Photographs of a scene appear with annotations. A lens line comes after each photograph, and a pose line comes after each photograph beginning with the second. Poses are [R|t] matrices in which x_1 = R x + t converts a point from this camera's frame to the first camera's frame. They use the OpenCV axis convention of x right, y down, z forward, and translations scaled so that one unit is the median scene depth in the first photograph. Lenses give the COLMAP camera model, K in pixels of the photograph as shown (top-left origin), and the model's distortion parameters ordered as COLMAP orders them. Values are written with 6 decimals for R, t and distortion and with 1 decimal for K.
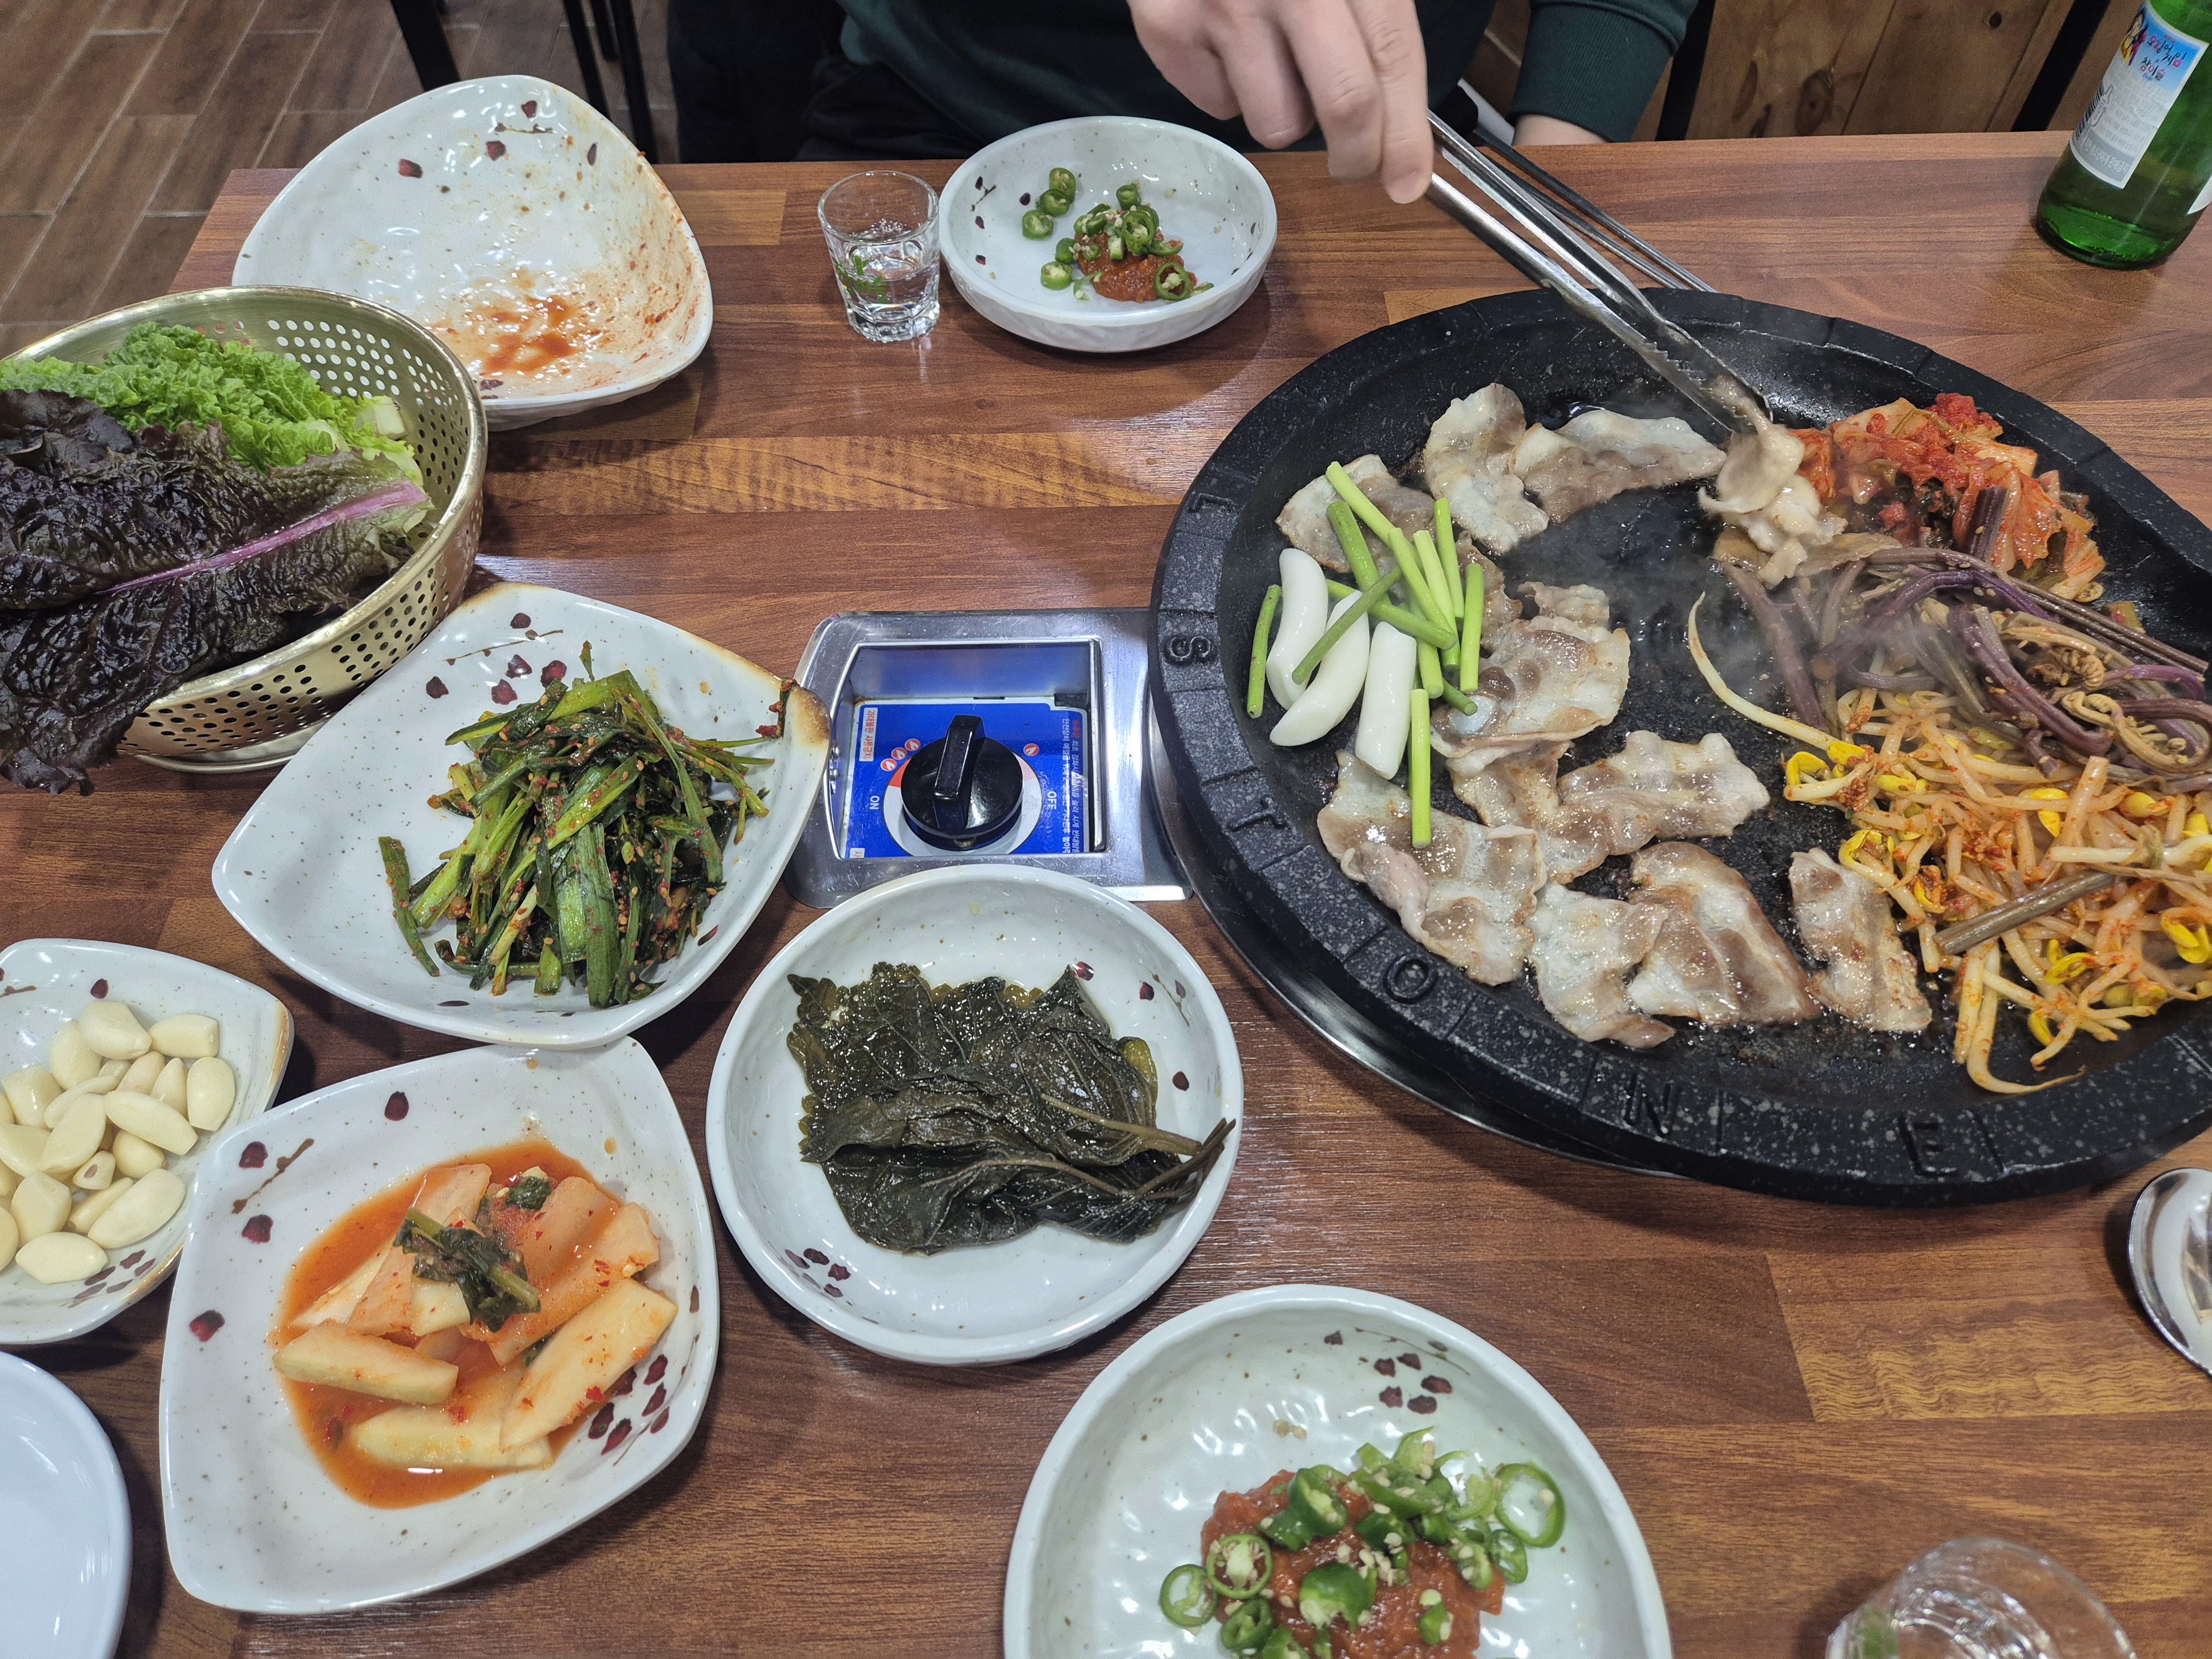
lens RADIAL K [[1465.2, 0, 948.3], [0, 1465.2, 832.2], [0, 0, 1]] dist [0.033682, -0.028468]
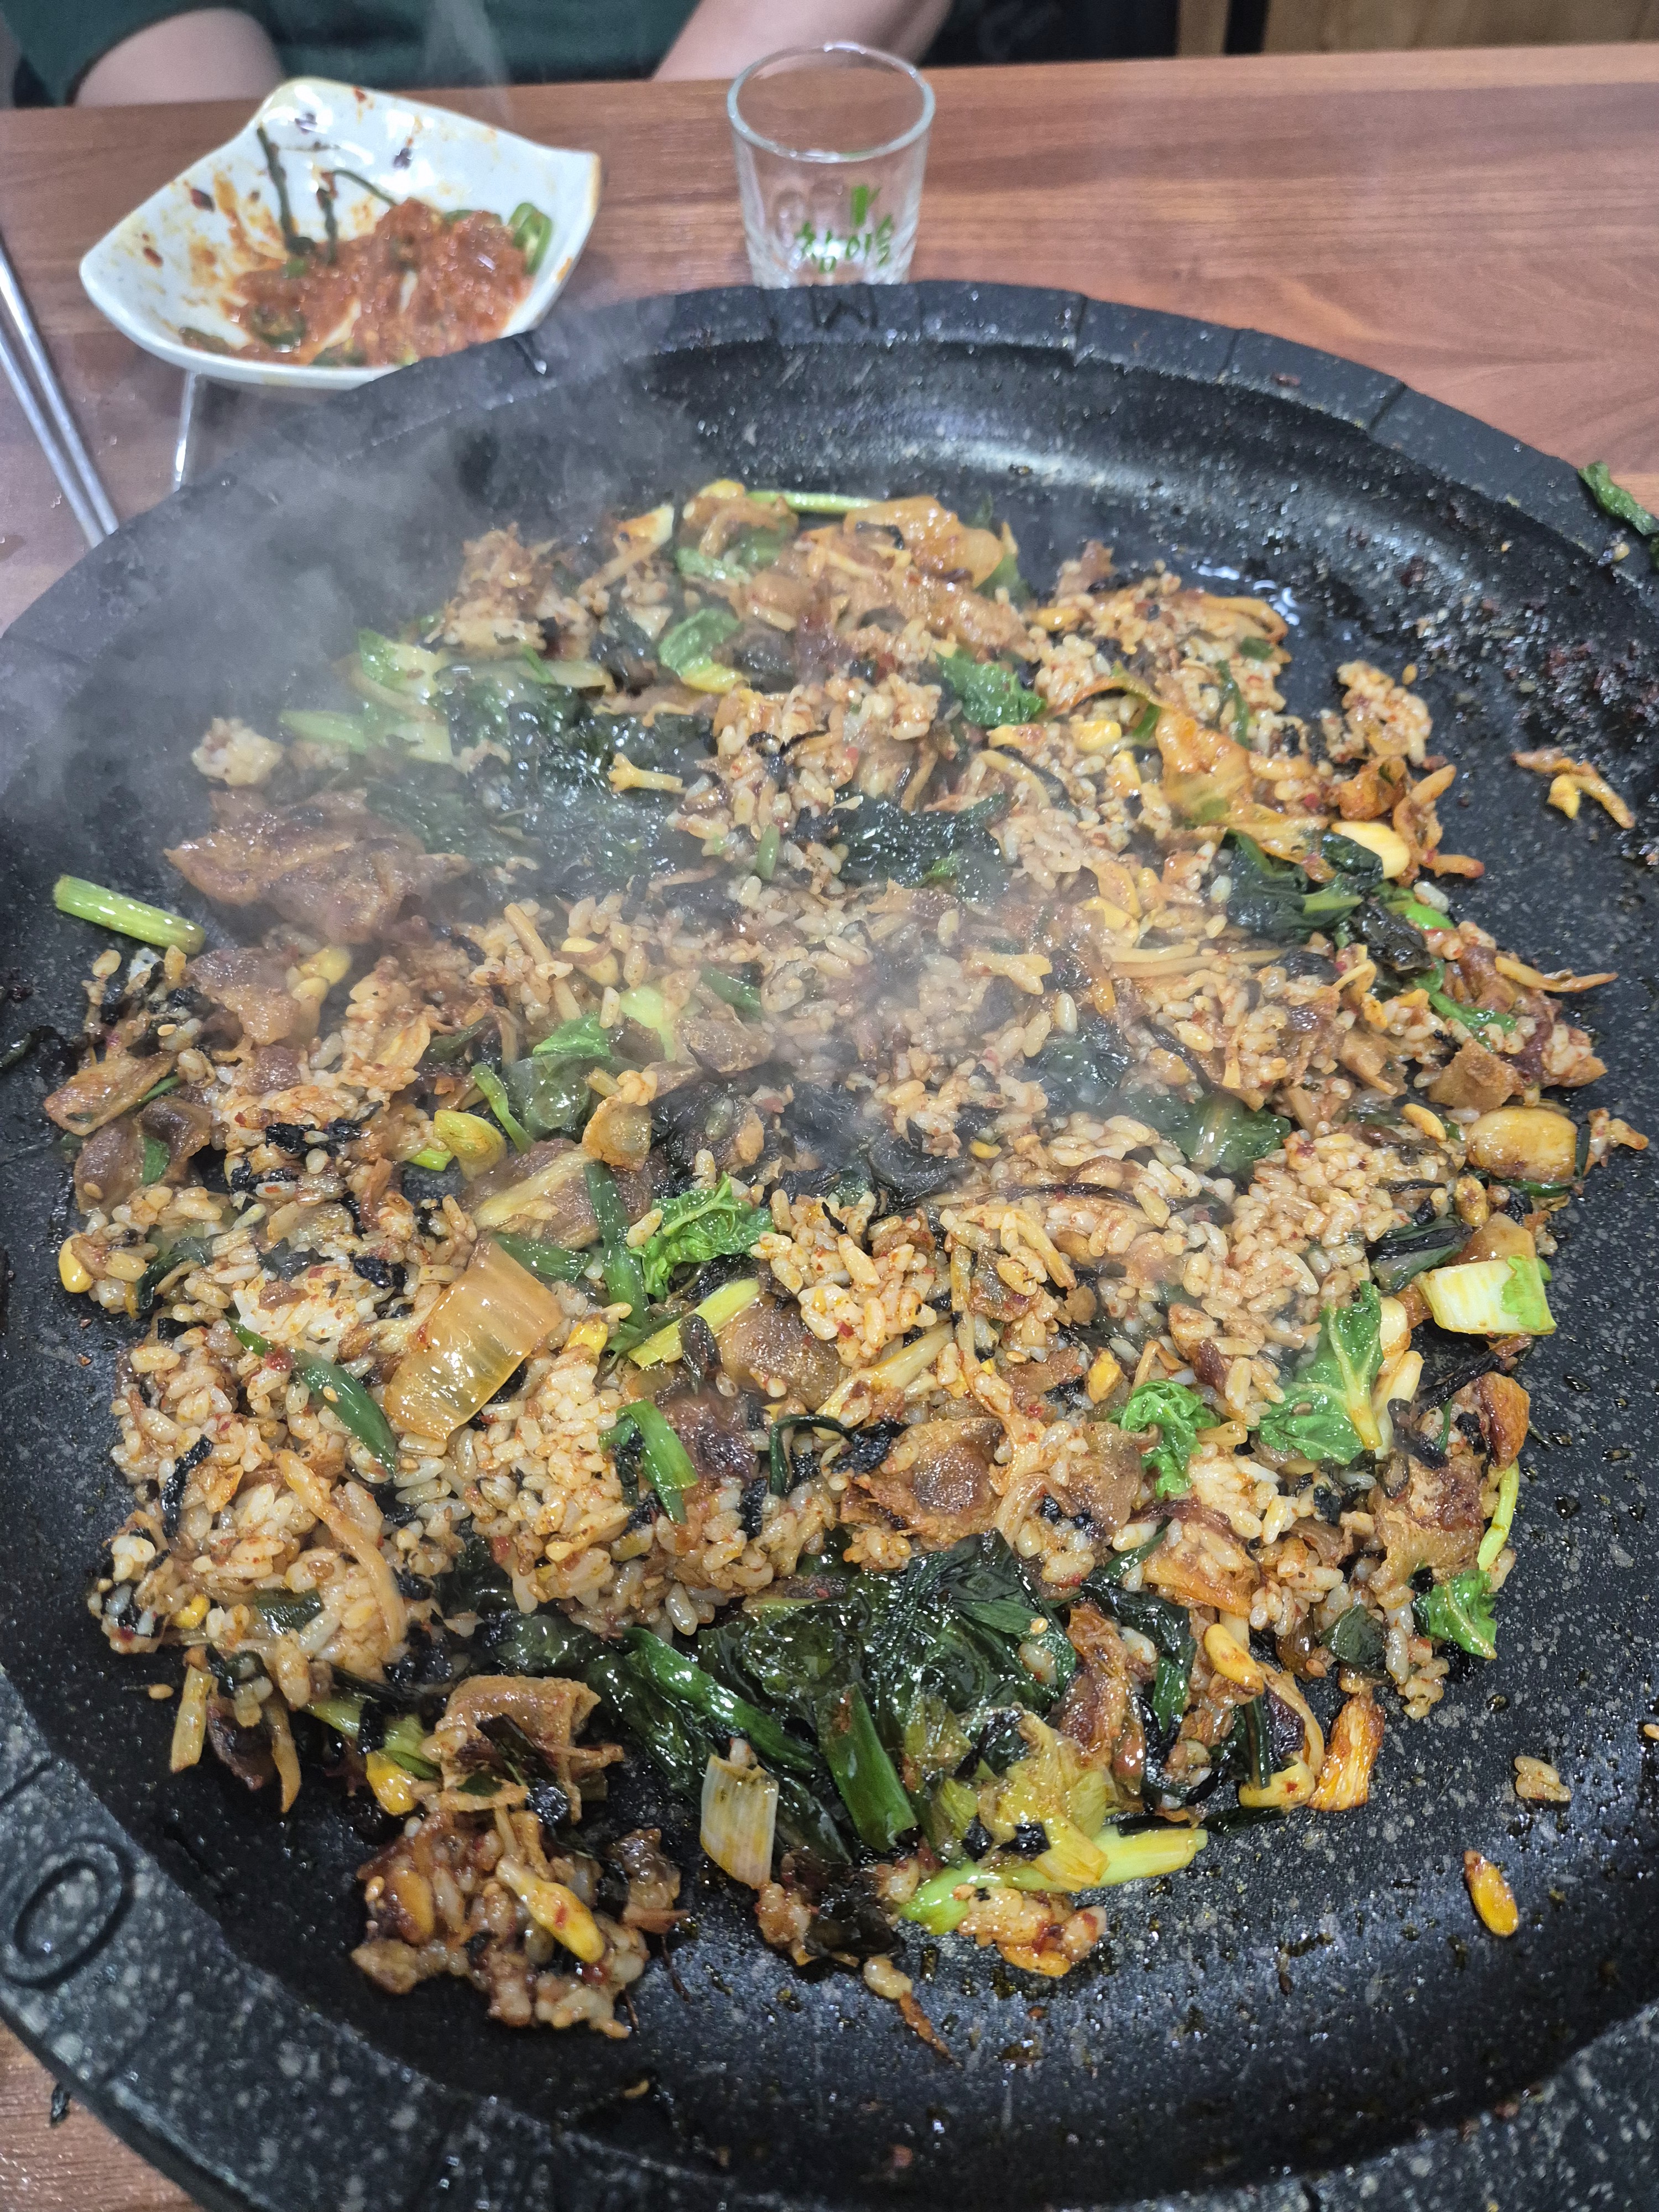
lens RADIAL K [[1461.6, 0, 819.2], [0, 1461.6, 1034.3], [0, 0, 1]] dist [-0.007934, -0.001447]
pose [[0.996318, -0.053289, 0.067156, 0.492611], [0.048606, 0.996395, 0.069533, -0.161882], [-0.070619, -0.066013, 0.995317, 0.561326]]
